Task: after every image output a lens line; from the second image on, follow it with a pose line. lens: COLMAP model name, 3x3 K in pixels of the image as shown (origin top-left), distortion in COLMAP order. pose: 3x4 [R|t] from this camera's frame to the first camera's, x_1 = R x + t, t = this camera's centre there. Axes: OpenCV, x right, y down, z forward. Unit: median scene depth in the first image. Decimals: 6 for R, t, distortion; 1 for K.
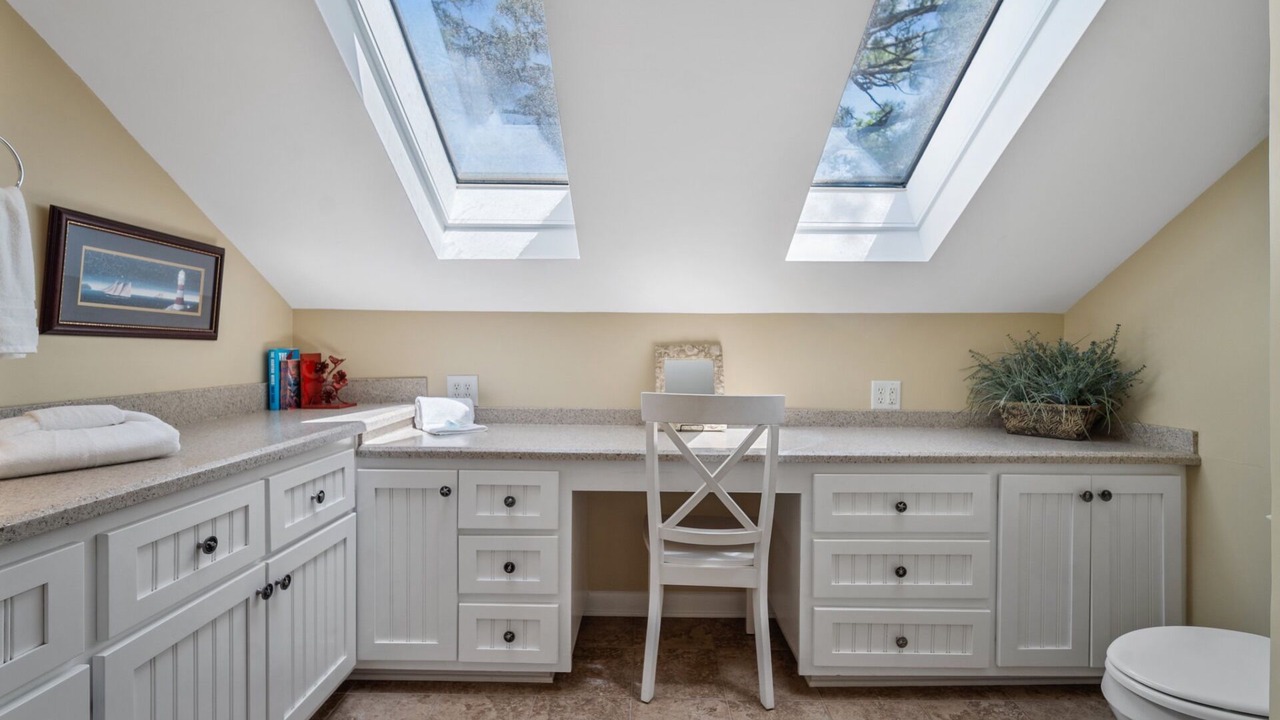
lens RADIAL K [[566.1, 0, 645.0], [0, 566.1, 352.9], [0, 0, 1]] dist [-0.001077, 0.002707]
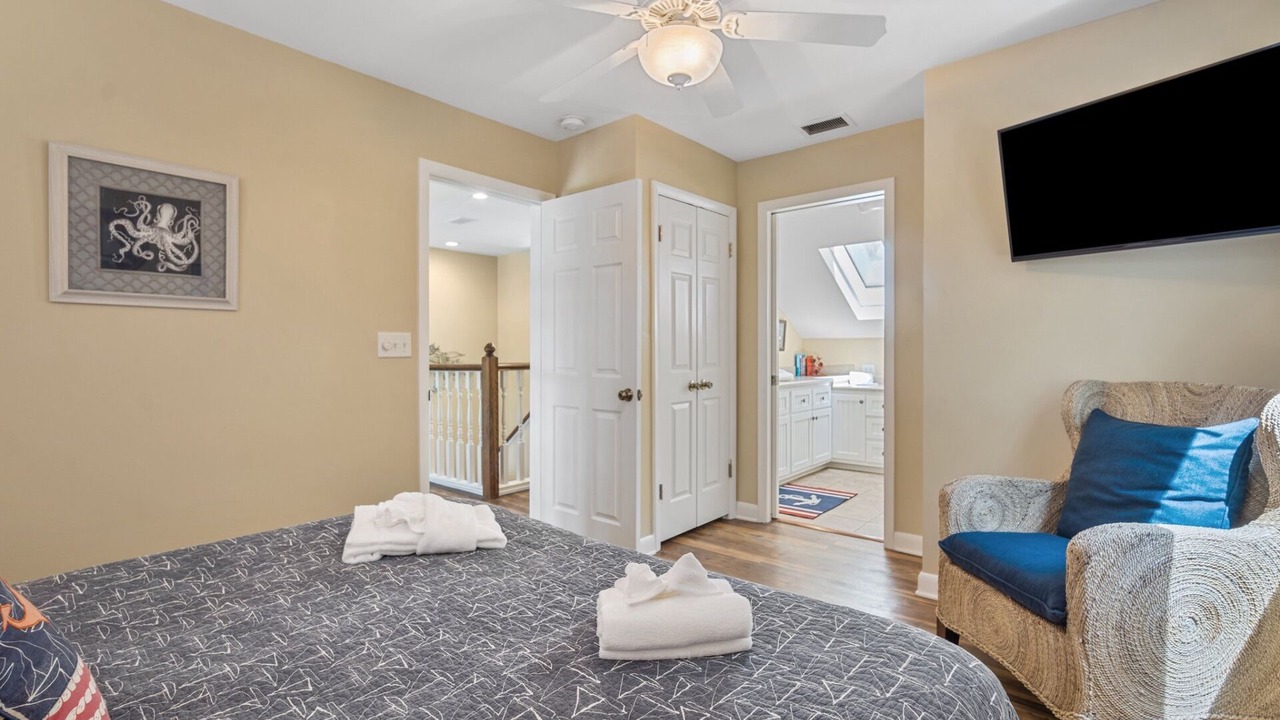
lens RADIAL K [[566.1, 0, 638.6], [0, 566.1, 358.1], [0, 0, 1]] dist [-0.001077, 0.002707]
pose [[0.757564, -0.000927, -0.652761, 0.660478], [-0.000573, 0.999998, -0.002084, 0.022494], [0.652761, 0.001953, 0.757561, -1.898891]]
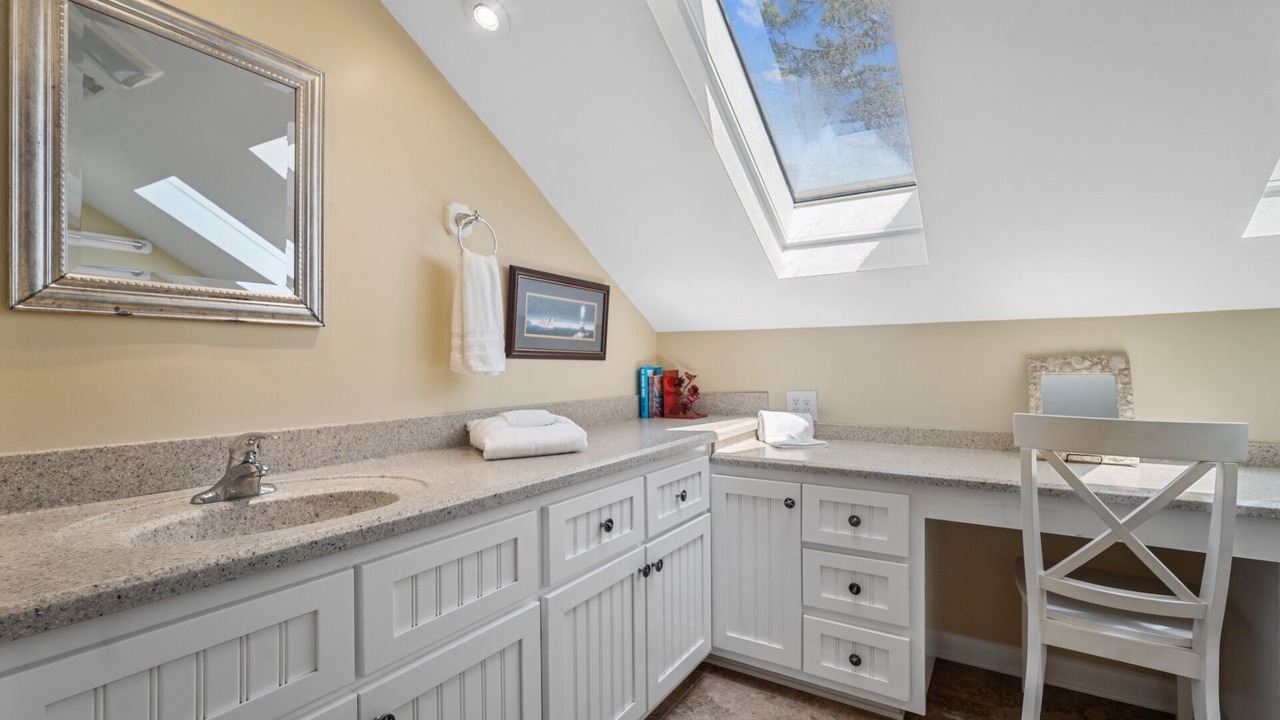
lens RADIAL K [[566.1, 0, 658.1], [0, 566.1, 366.9], [0, 0, 1]] dist [-0.001077, 0.002707]
pose [[0.859844, -0.010451, -0.510449, -0.028062], [0.009187, 0.999945, -0.004999, -0.000736], [0.510474, -0.000391, 0.859893, -0.008655]]
